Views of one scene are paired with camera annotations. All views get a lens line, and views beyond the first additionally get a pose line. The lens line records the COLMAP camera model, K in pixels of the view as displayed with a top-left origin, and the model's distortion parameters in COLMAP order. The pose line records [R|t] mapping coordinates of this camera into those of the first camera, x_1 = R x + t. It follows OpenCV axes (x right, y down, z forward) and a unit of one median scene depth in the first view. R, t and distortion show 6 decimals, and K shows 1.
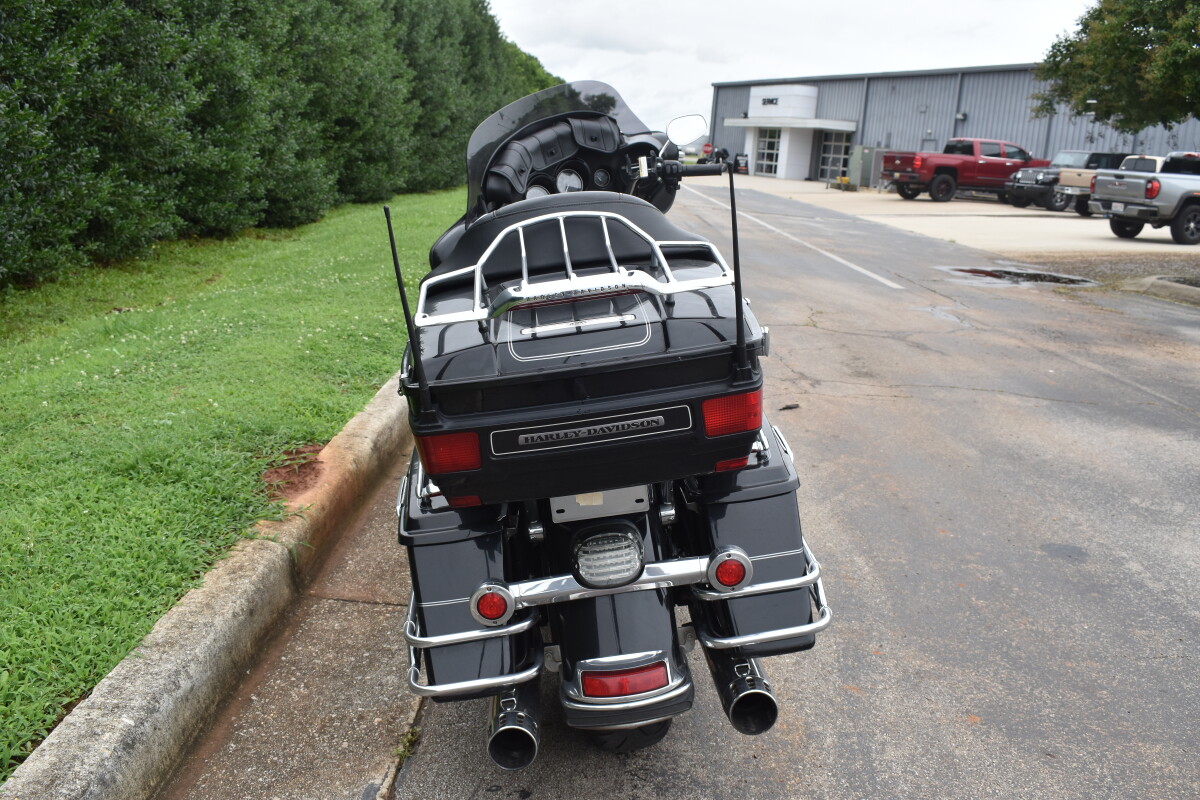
lens RADIAL K [[1166.6, 0, 600.0], [0, 1166.6, 400.0], [0, 0, 1]] dist [-0.077581, 0.016402]
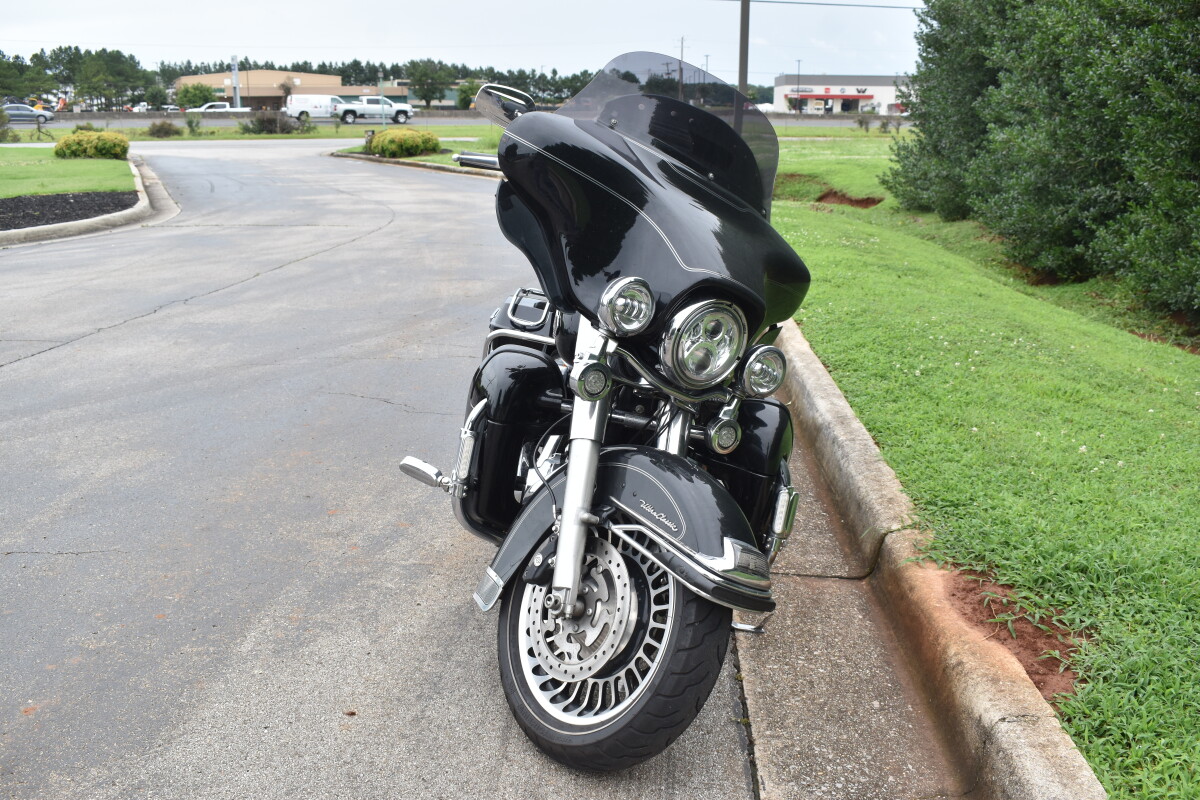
lens RADIAL K [[1166.6, 0, 600.0], [0, 1166.6, 400.0], [0, 0, 1]] dist [-0.077581, 0.016402]
pose [[-0.995800, -0.090757, 0.012102, -0.001237], [-0.076050, 0.893463, 0.442652, -0.070335], [-0.050987, 0.439872, -0.896612, 0.307393]]
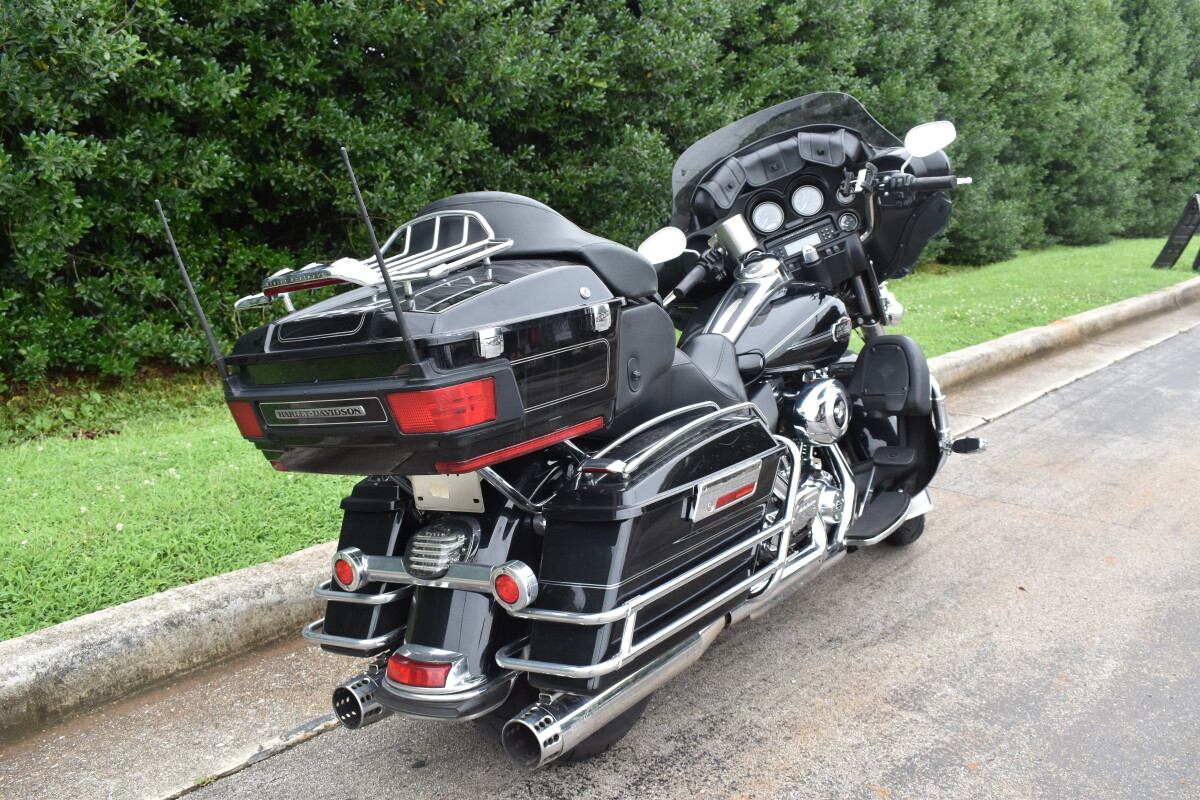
lens RADIAL K [[1075.7, 0, 600.0], [0, 1075.7, 400.0], [0, 0, 1]] dist [-0.084600, 0.007176]
pose [[0.773491, 0.101080, -0.625696, 0.073898], [-0.116898, 0.993017, 0.015910, -0.002783], [0.622934, 0.060836, 0.779905, 0.037949]]
